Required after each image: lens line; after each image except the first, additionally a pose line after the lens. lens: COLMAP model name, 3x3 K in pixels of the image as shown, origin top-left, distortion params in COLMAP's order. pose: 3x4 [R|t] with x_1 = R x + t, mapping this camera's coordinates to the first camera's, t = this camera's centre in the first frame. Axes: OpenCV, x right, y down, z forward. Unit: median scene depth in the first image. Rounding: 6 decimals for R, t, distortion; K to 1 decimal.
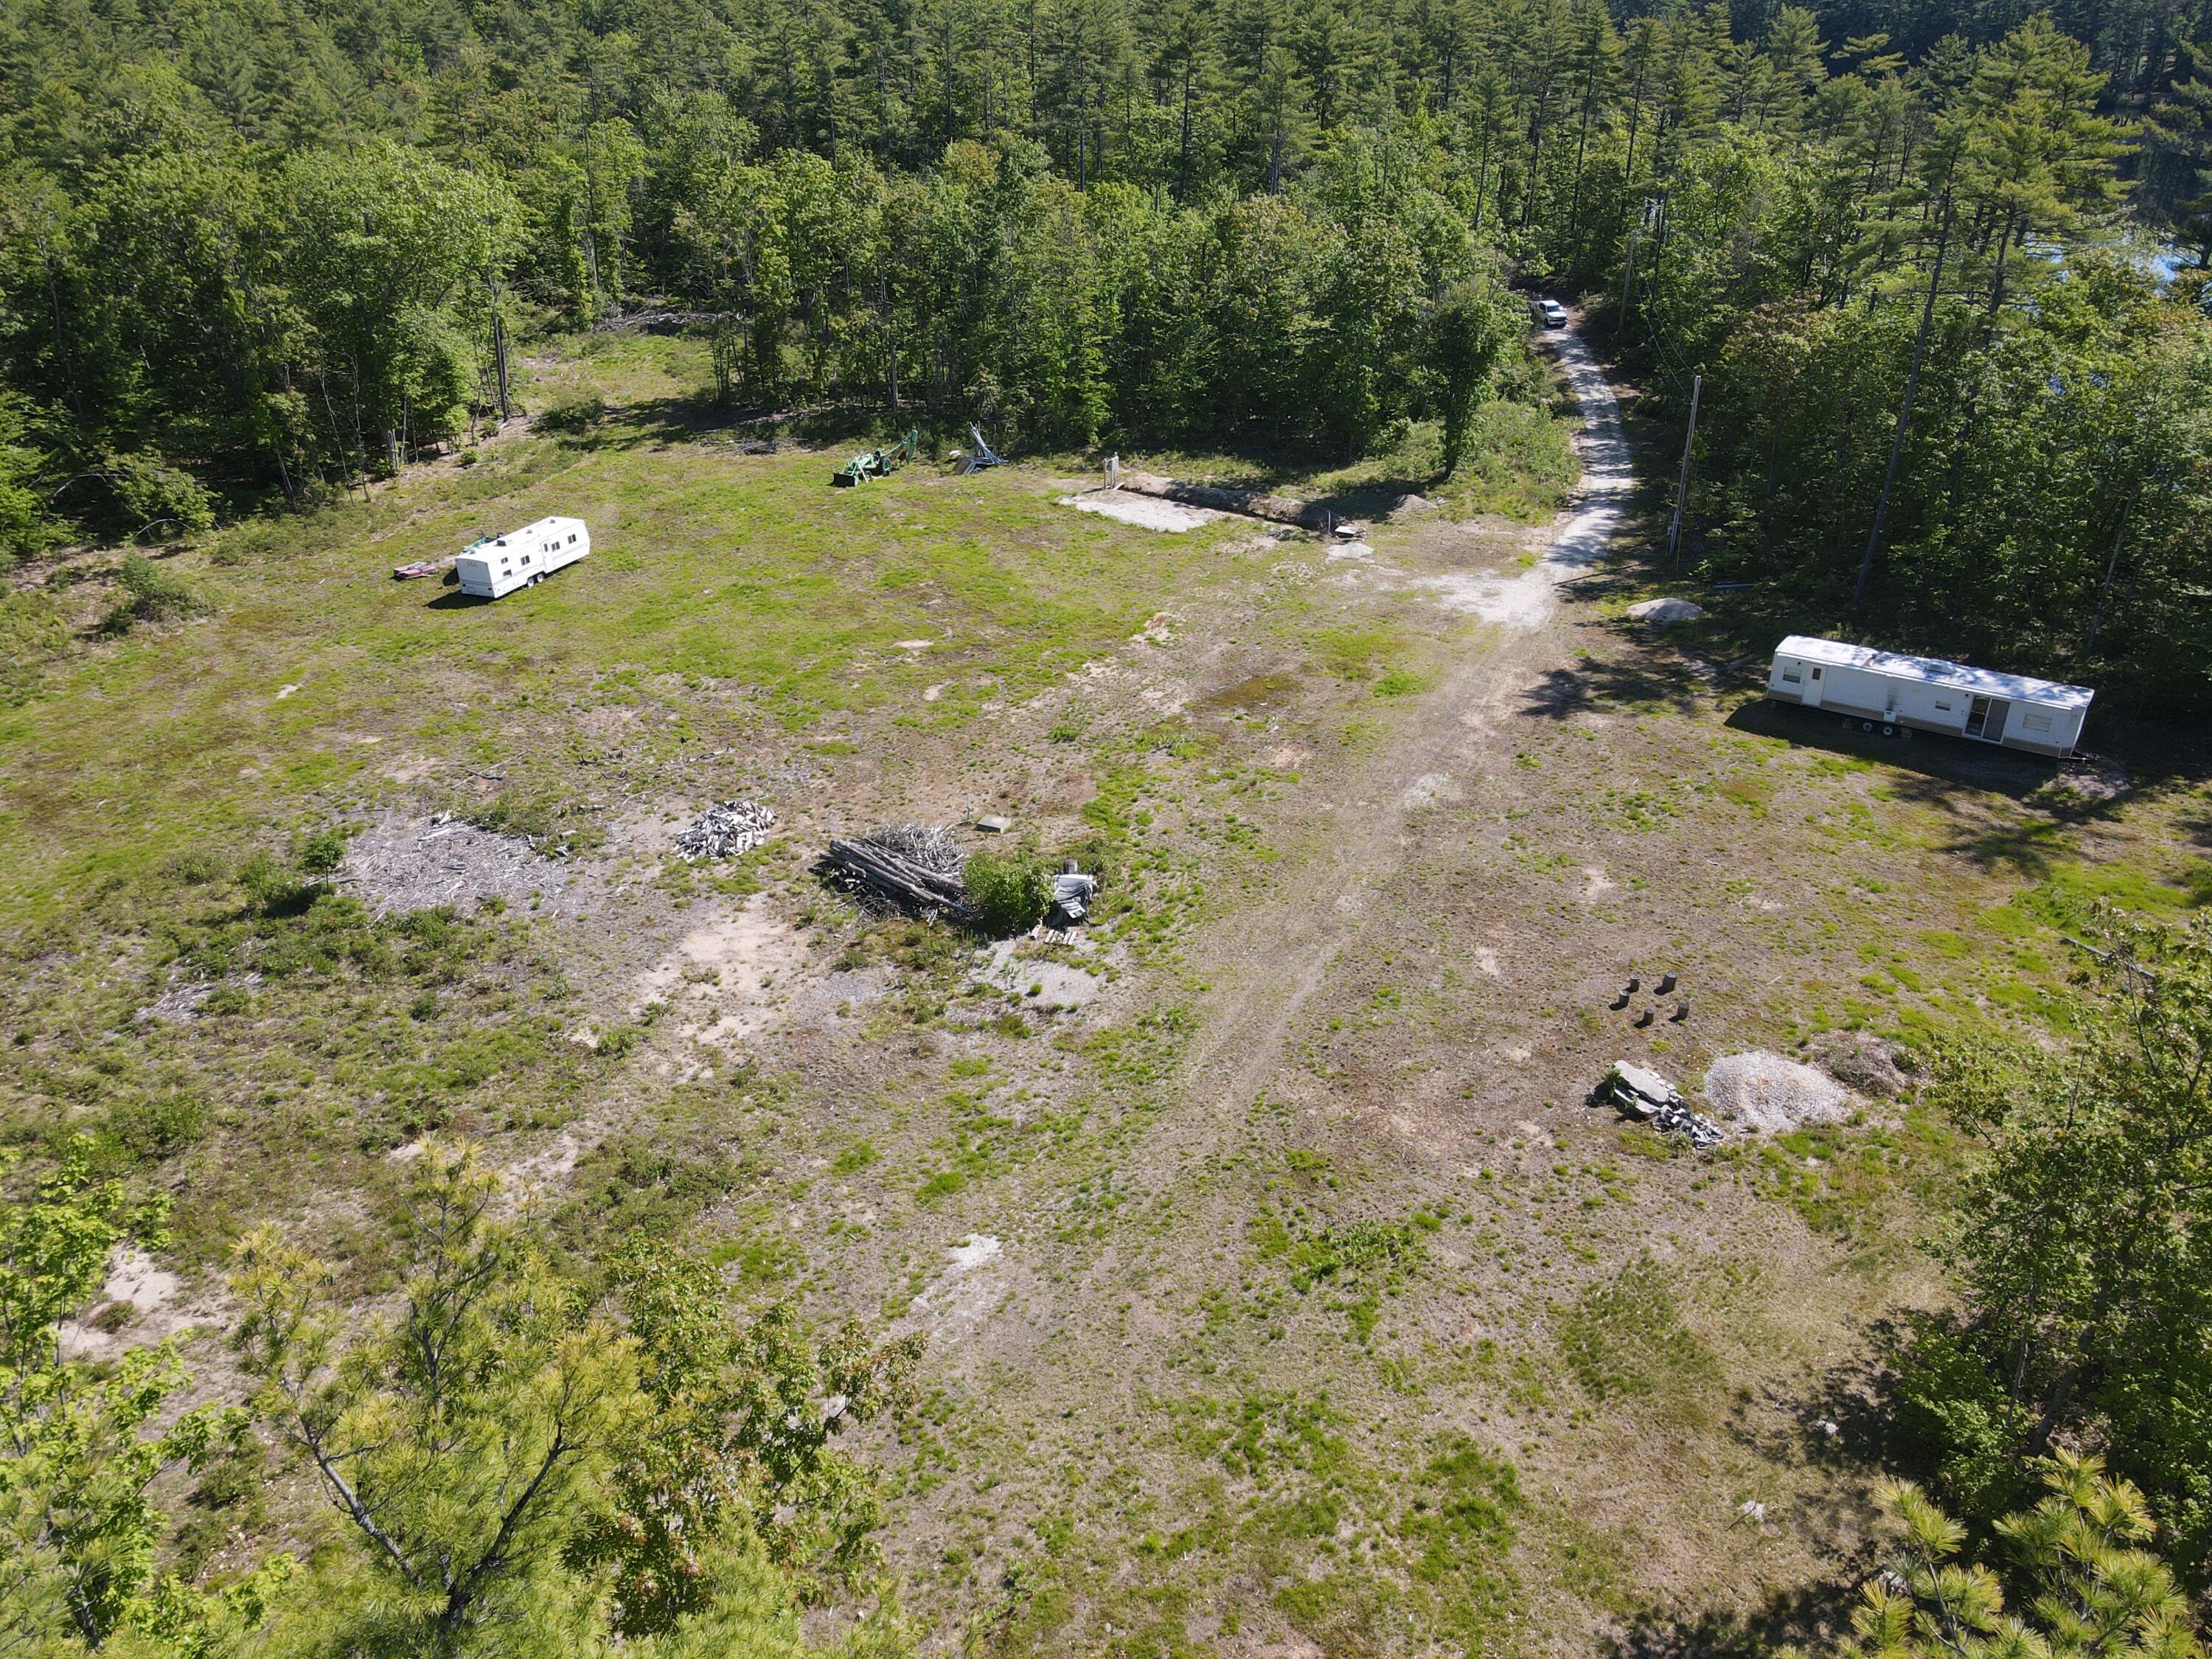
lens RADIAL K [[1627.0, 0, 1088.7], [0, 1627.0, 827.5], [0, 0, 1]] dist [0.010810, 0.014845]
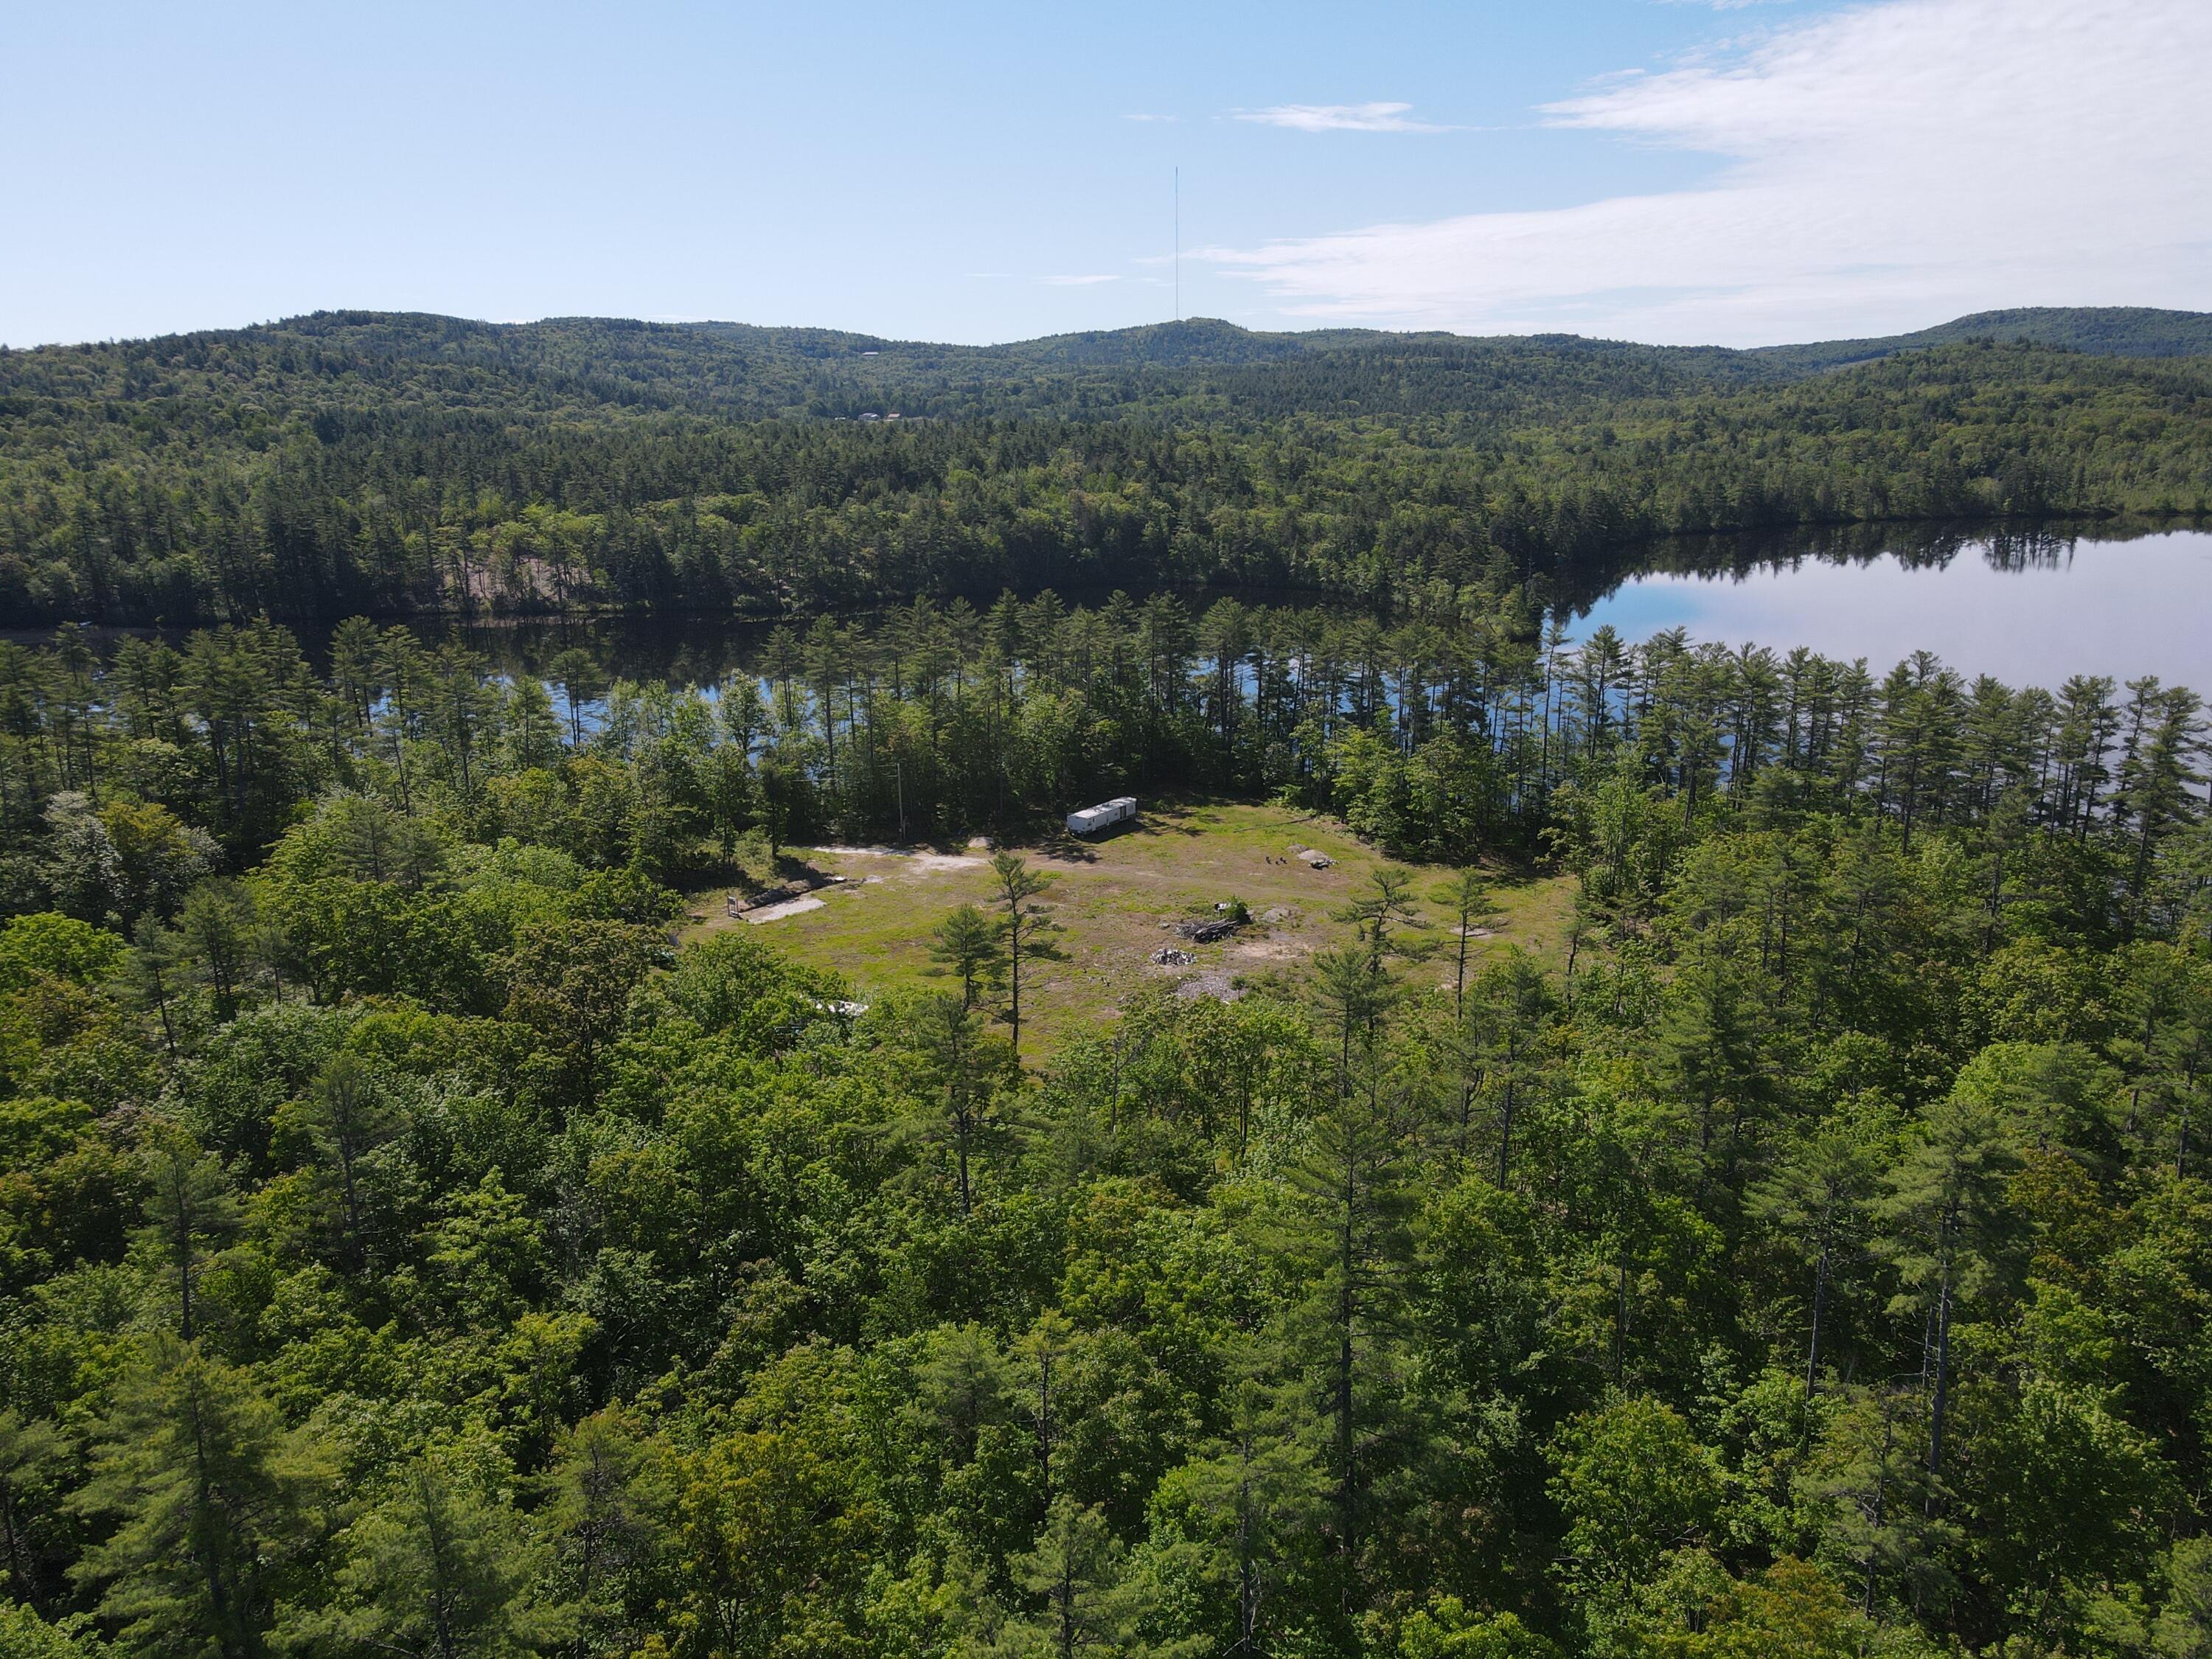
lens RADIAL K [[1627.0, 0, 1106.0], [0, 1627.0, 836.8], [0, 0, 1]] dist [0.010810, 0.014845]
pose [[-0.021862, -0.237753, 0.971080, -1.886126], [0.472057, 0.853764, 0.219658, -0.546888], [-0.881297, 0.463207, 0.093568, 0.550603]]
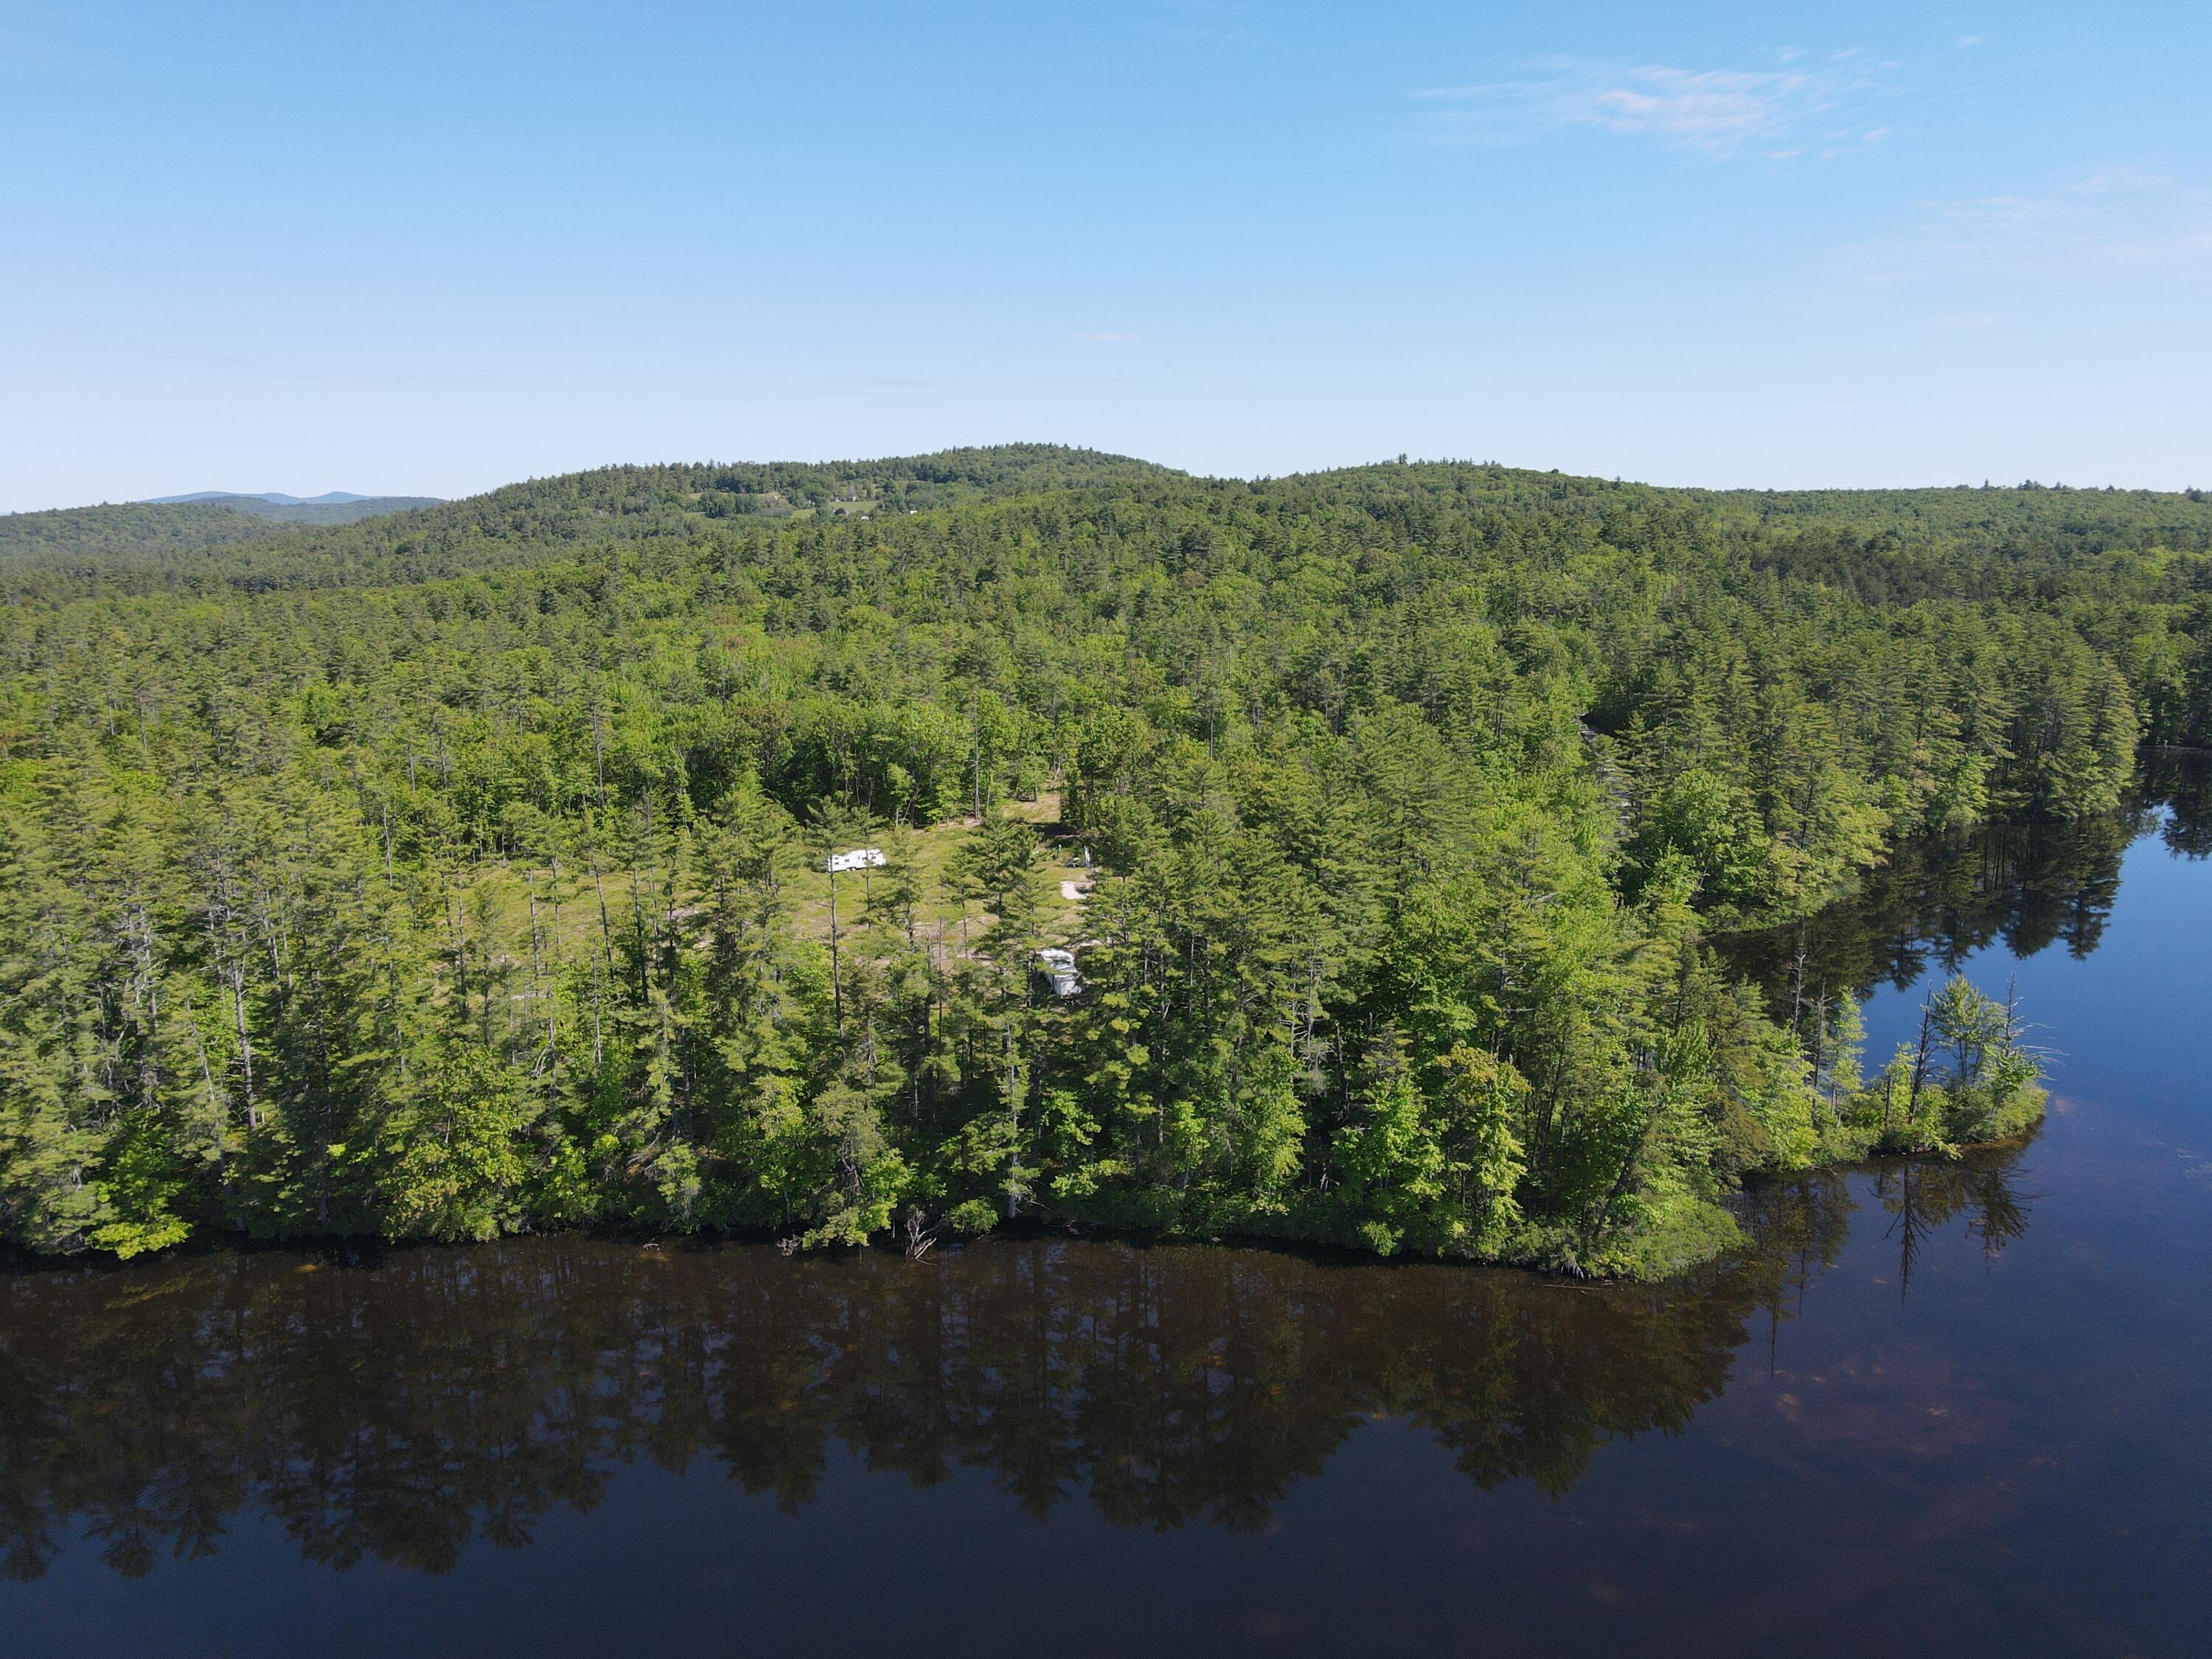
lens RADIAL K [[1627.0, 0, 1099.7], [0, 1627.0, 842.1], [0, 0, 1]] dist [0.010810, 0.014845]
pose [[0.729809, 0.142344, -0.668668, 1.668641], [-0.316482, 0.937313, -0.145888, 0.057117], [0.605985, 0.318092, 0.729109, -0.643532]]
